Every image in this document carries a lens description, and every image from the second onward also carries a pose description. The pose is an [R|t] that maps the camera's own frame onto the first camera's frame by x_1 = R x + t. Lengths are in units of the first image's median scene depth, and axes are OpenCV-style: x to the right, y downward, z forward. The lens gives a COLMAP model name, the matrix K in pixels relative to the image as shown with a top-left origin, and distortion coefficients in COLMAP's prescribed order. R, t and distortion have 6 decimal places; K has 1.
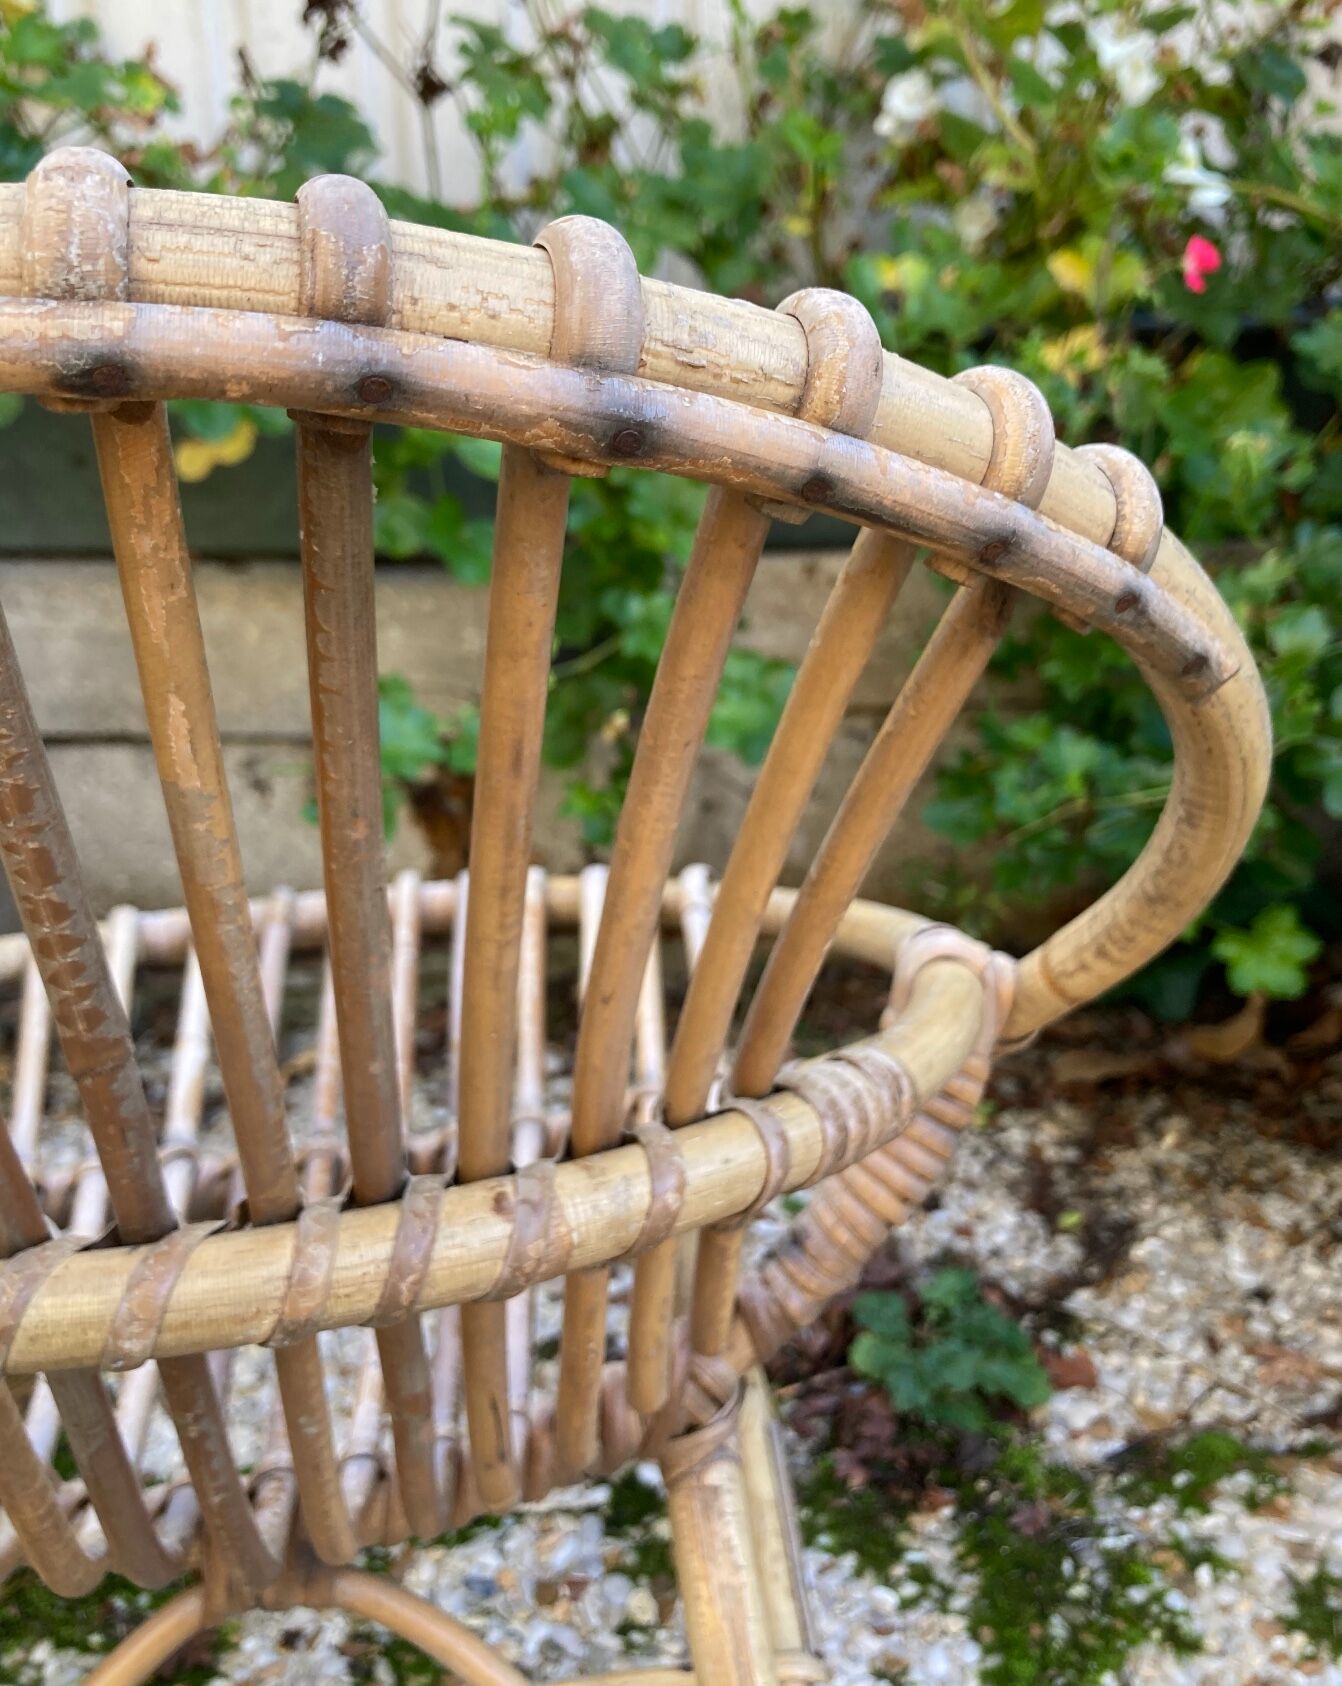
lens RADIAL K [[1525.3, 0, 666.5], [0, 1525.3, 792.0], [0, 0, 1]] dist [-0.051601, 0.069554]
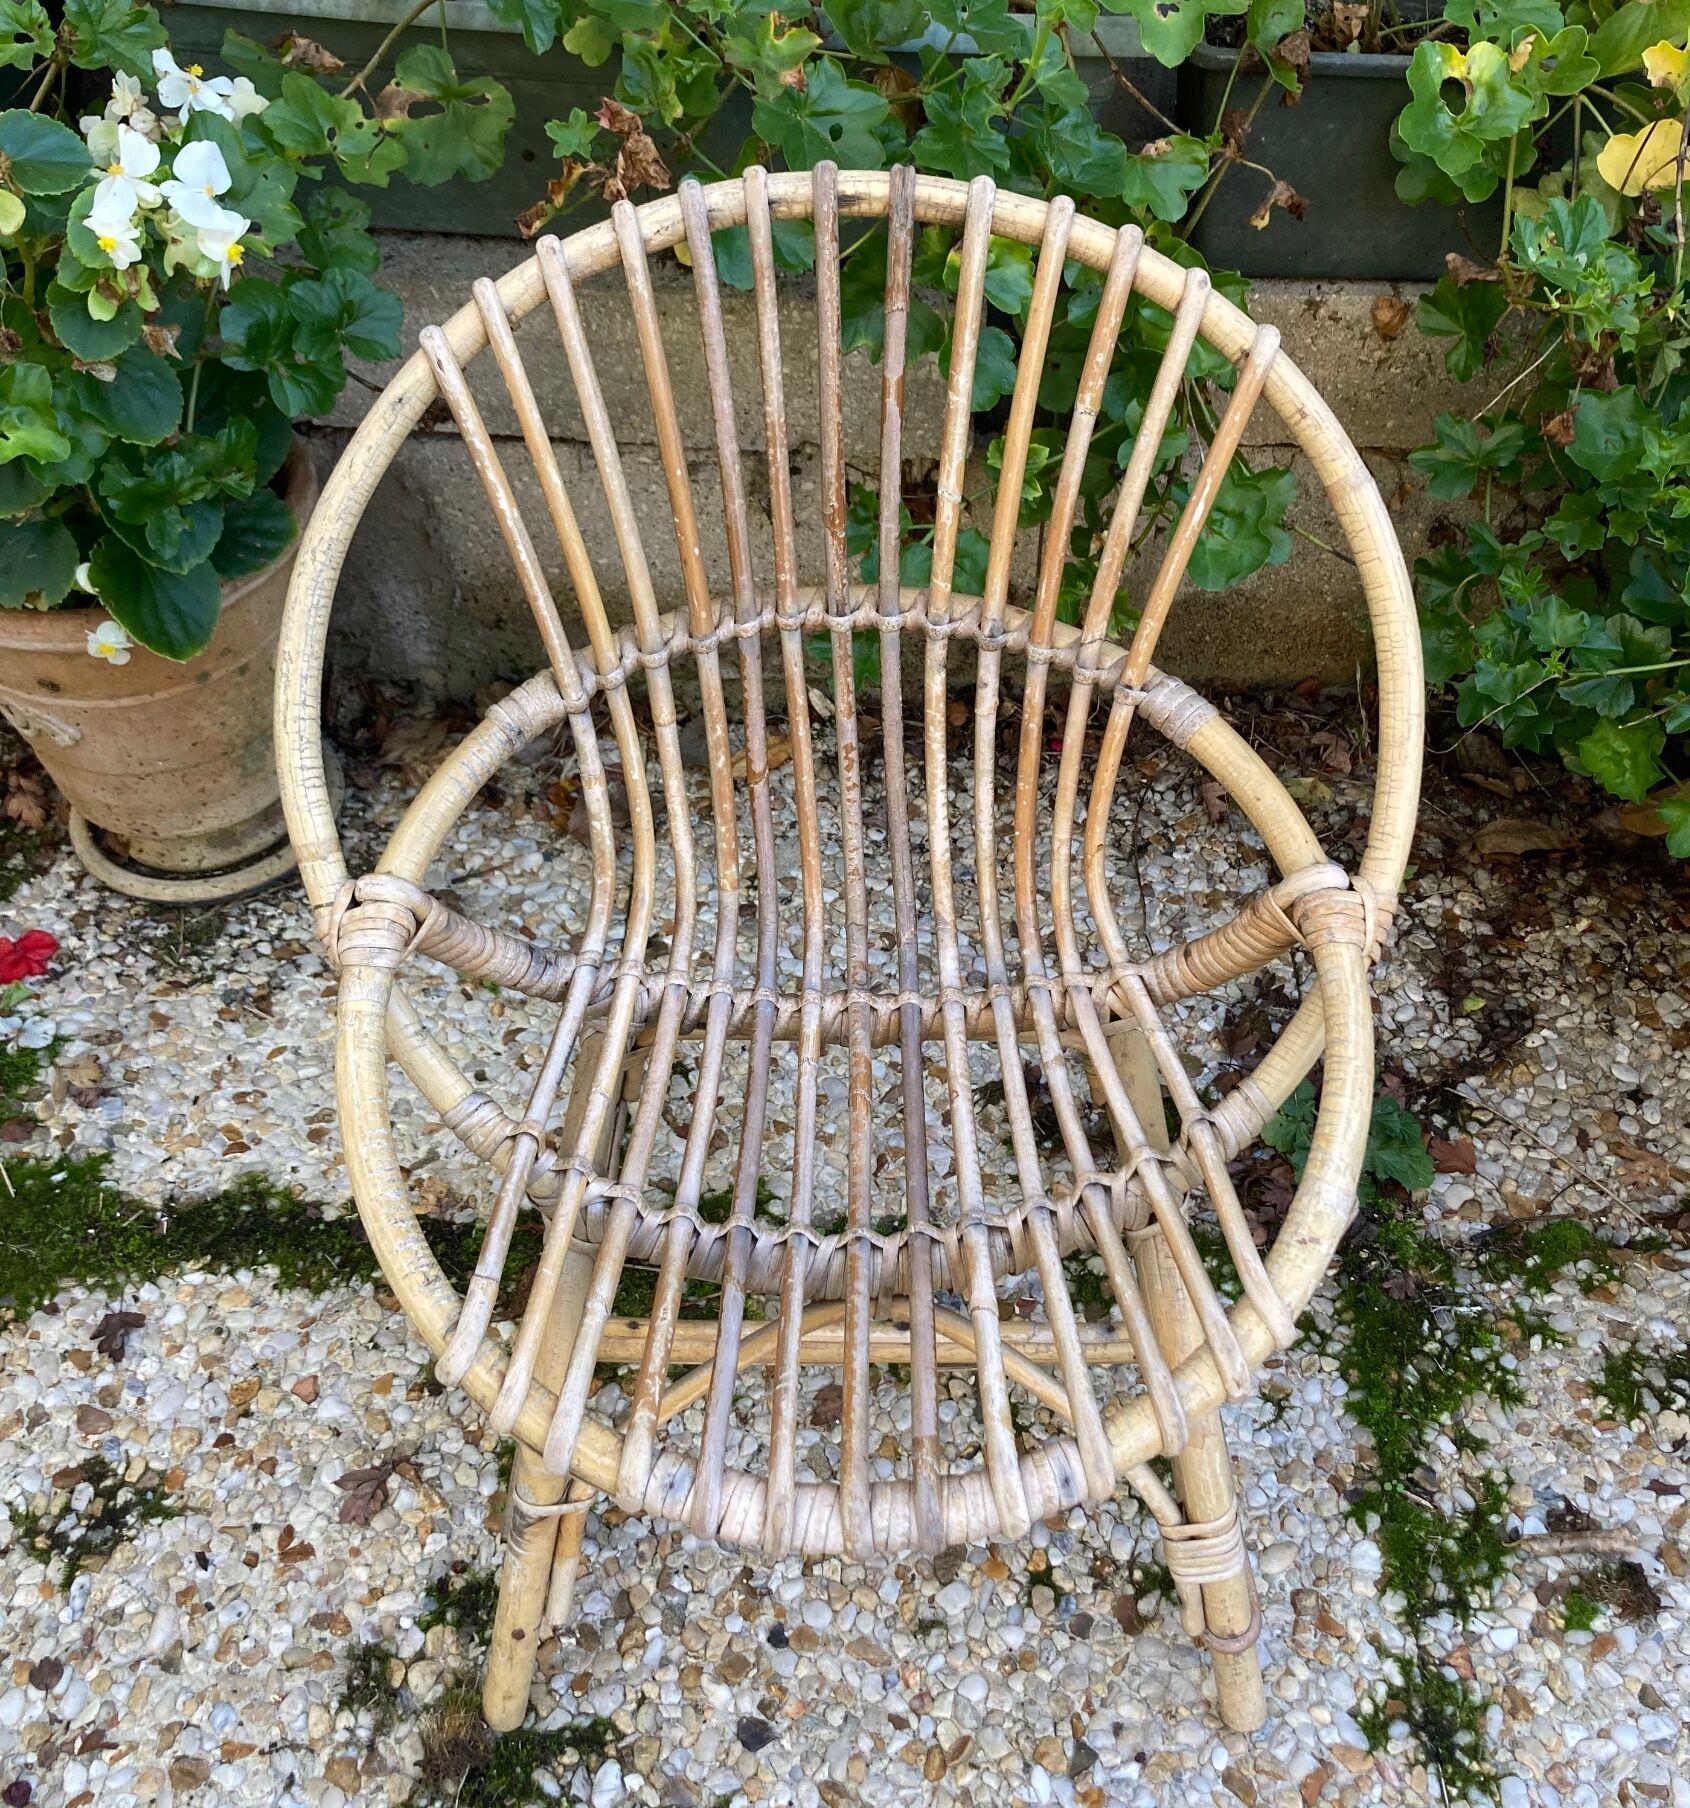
lens RADIAL K [[1976.4, 0, 857.5], [0, 1976.4, 849.9], [0, 0, 1]] dist [0.001022, 0.011007]
pose [[0.996675, 0.074366, -0.033285, -0.153498], [-0.055562, 0.919172, 0.389917, -0.399958], [0.059591, -0.386771, 0.920248, -0.323791]]
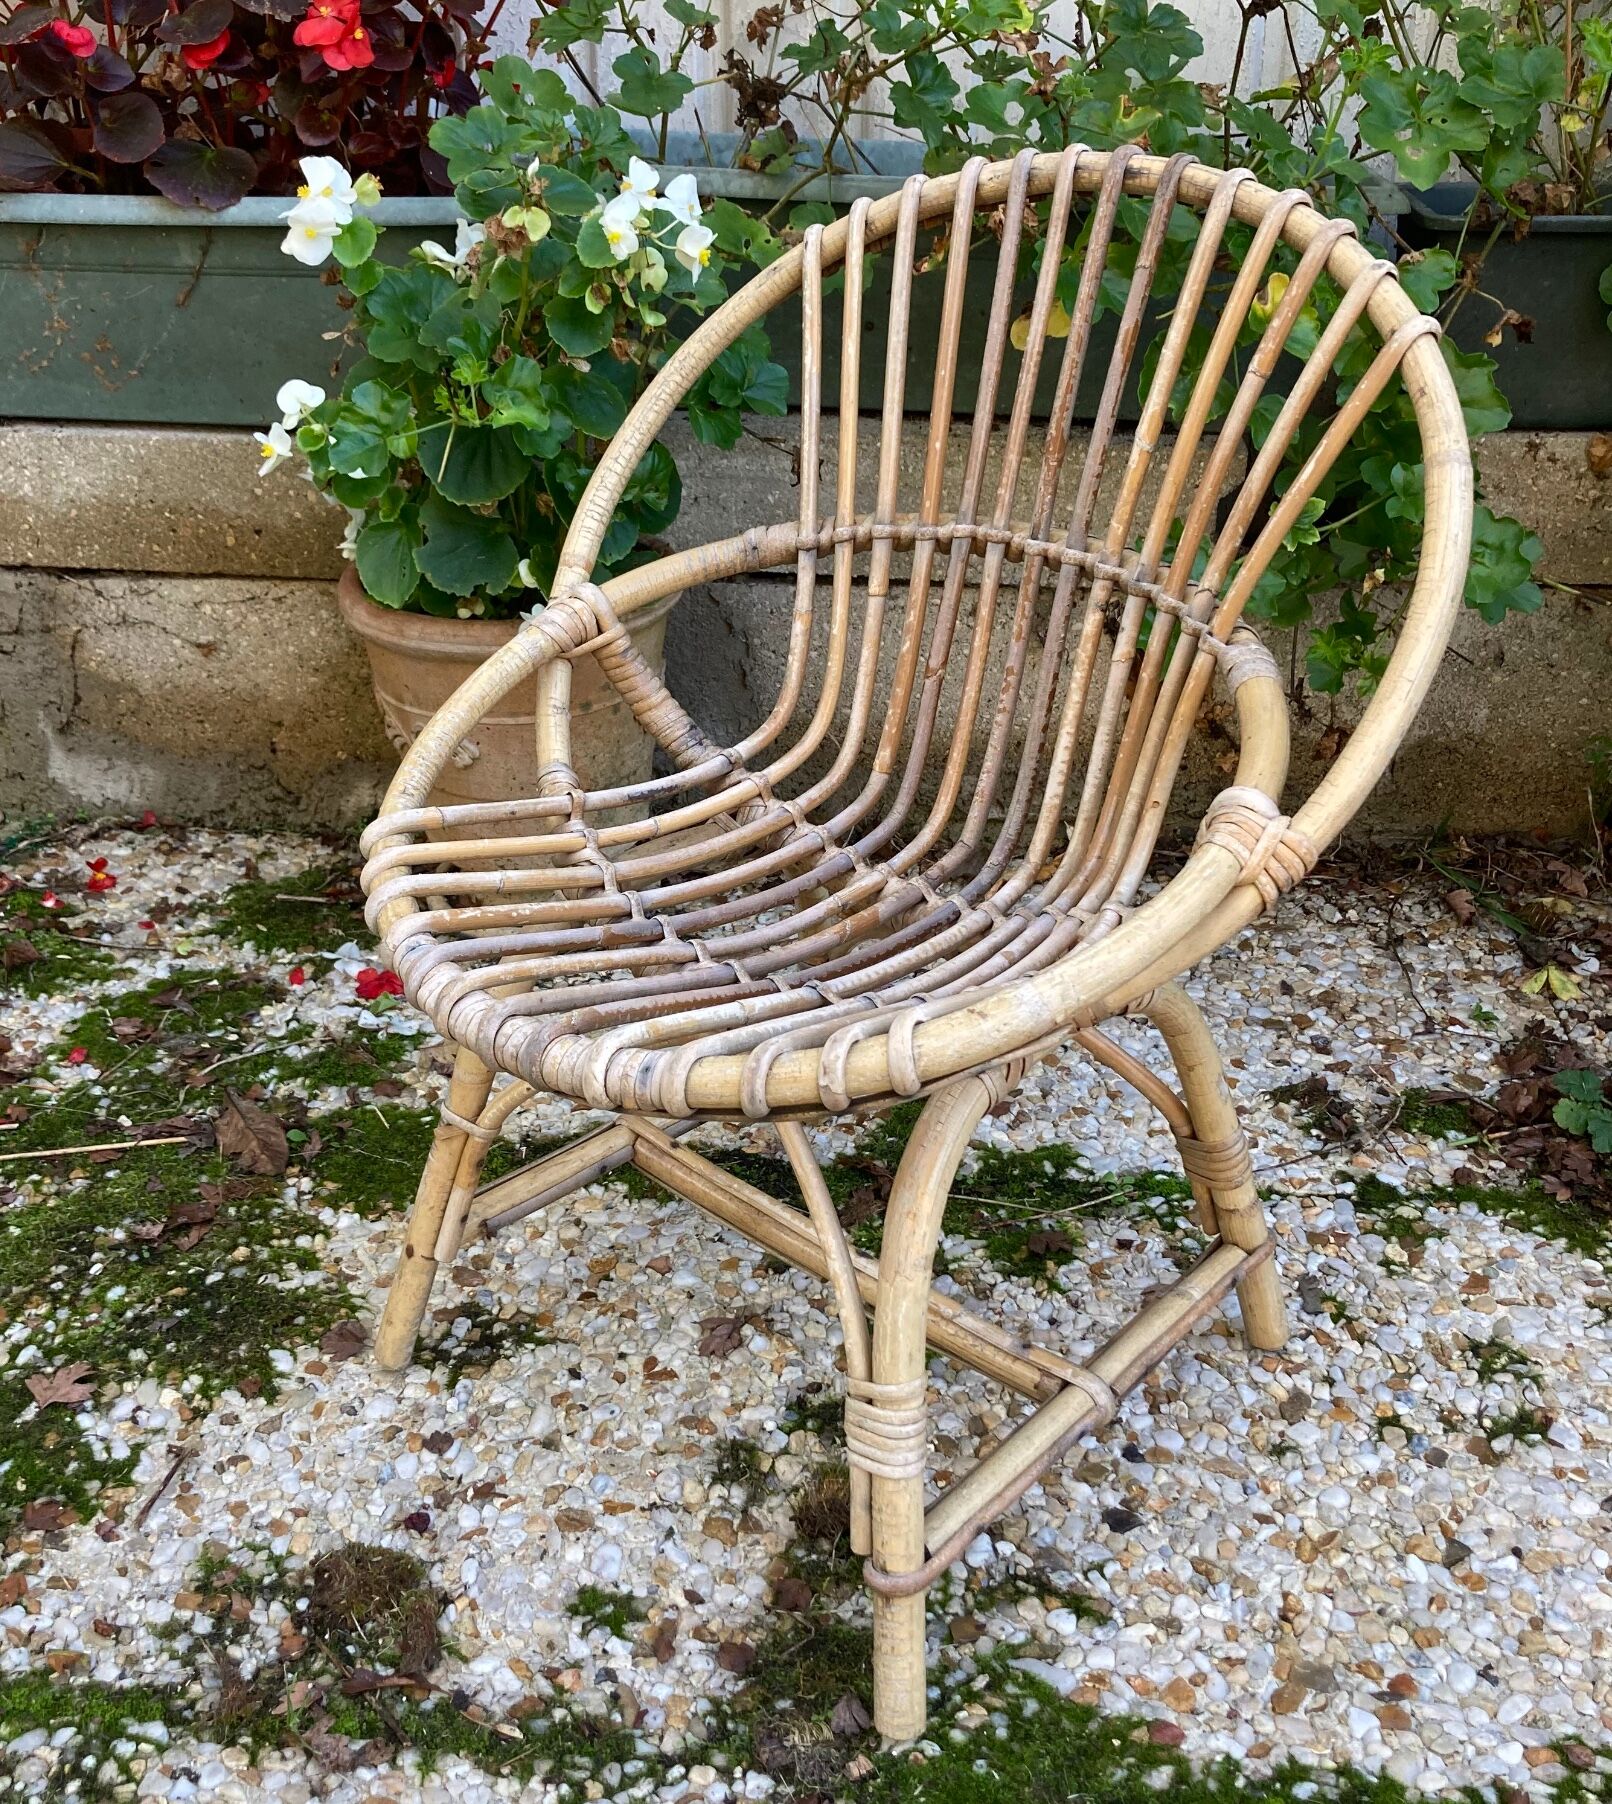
lens RADIAL K [[1957.7, 0, 729.5], [0, 1957.7, 903.2], [0, 0, 1]] dist [0.137499, -0.443687]
pose [[0.984945, 0.075011, -0.155746, -0.295916], [-0.061085, 0.993851, 0.092356, 0.102915], [0.161716, -0.081452, 0.983470, -0.647459]]
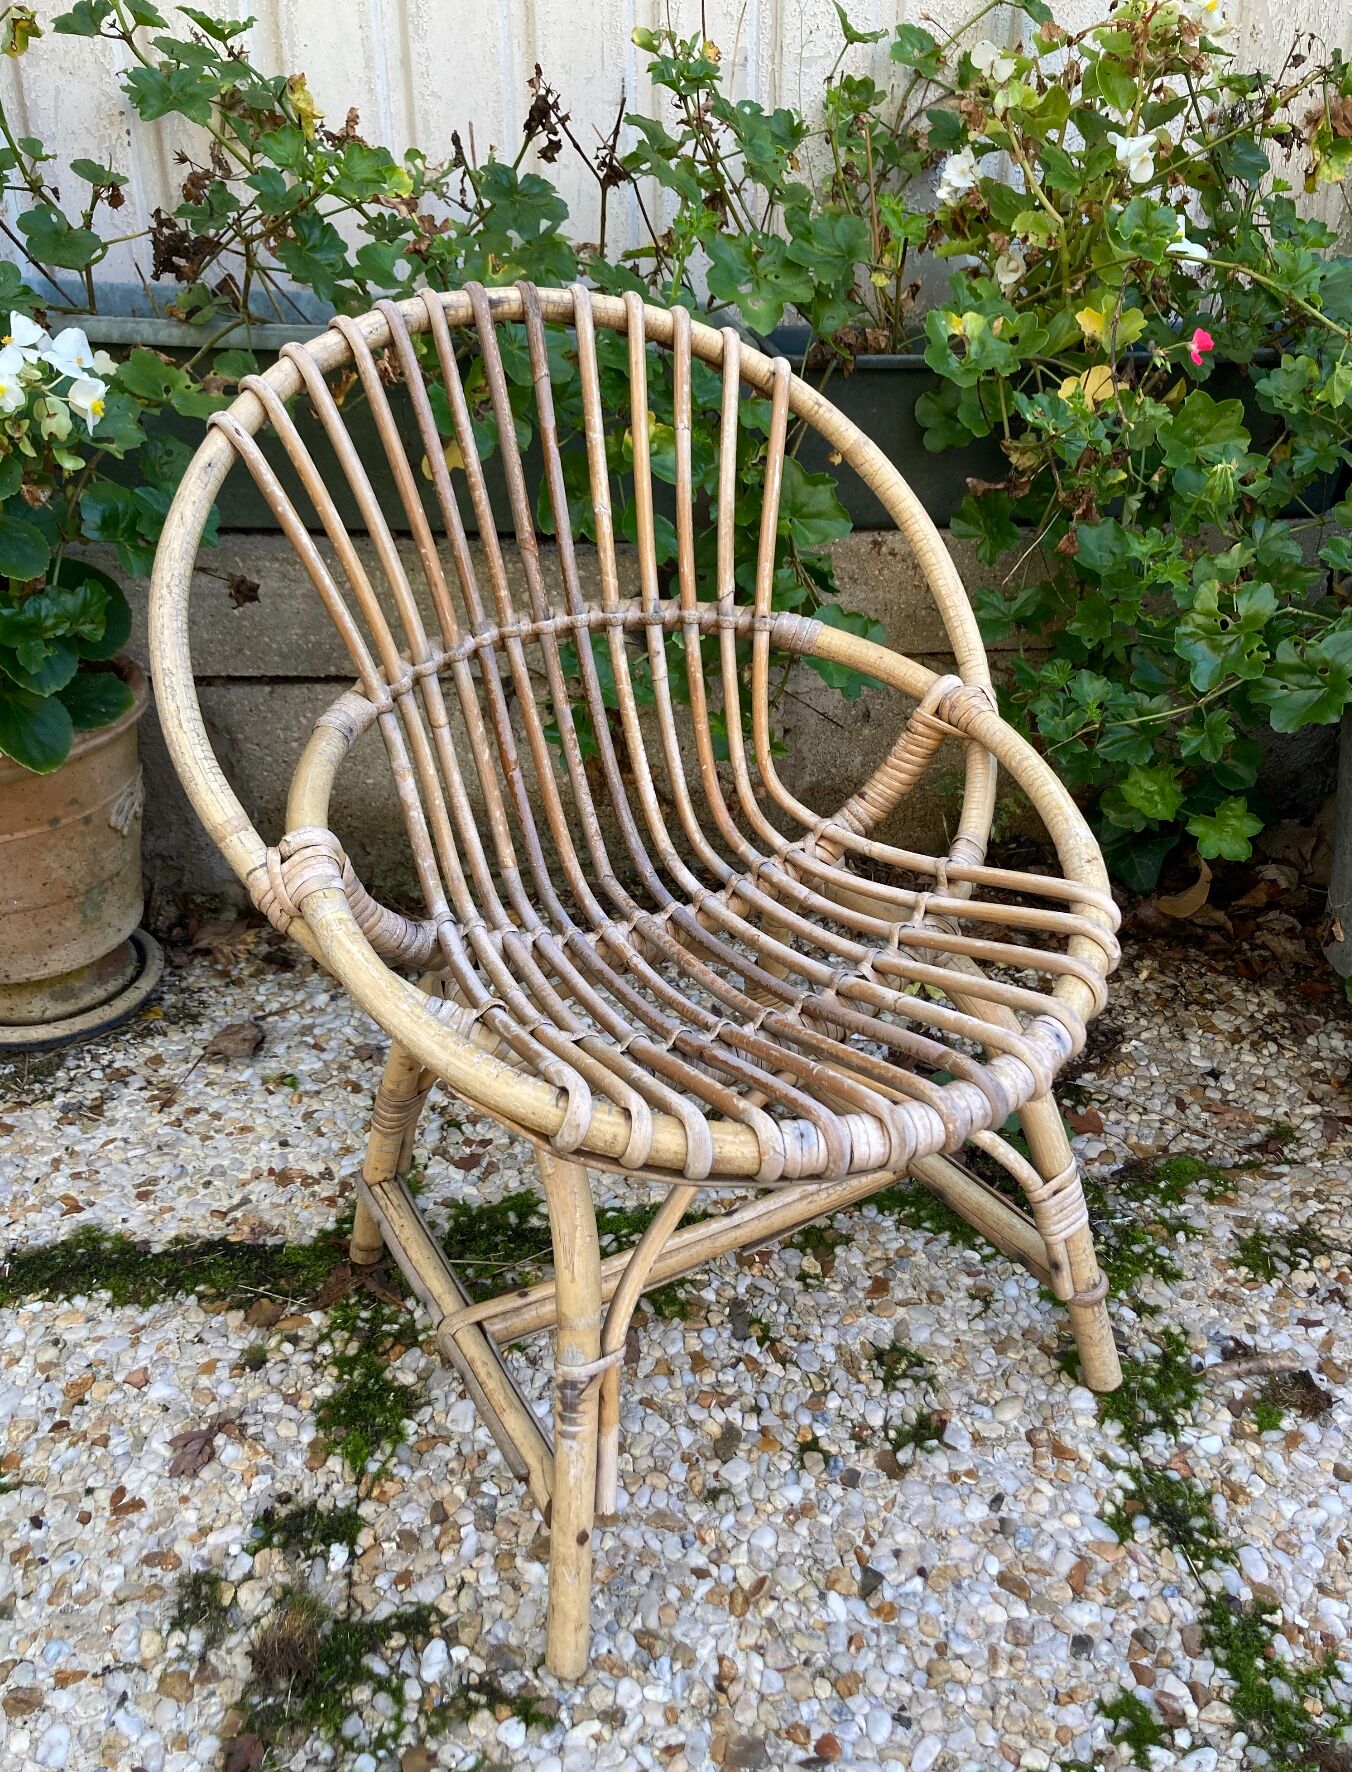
lens RADIAL K [[1487.1, 0, 683.3], [0, 1487.1, 852.7], [0, 0, 1]] dist [-0.040697, 0.097086]
pose [[0.998320, -0.009422, 0.057170, -0.193400], [0.004454, 0.996249, 0.086415, 0.006517], [-0.057770, -0.086016, 0.994617, -0.357175]]
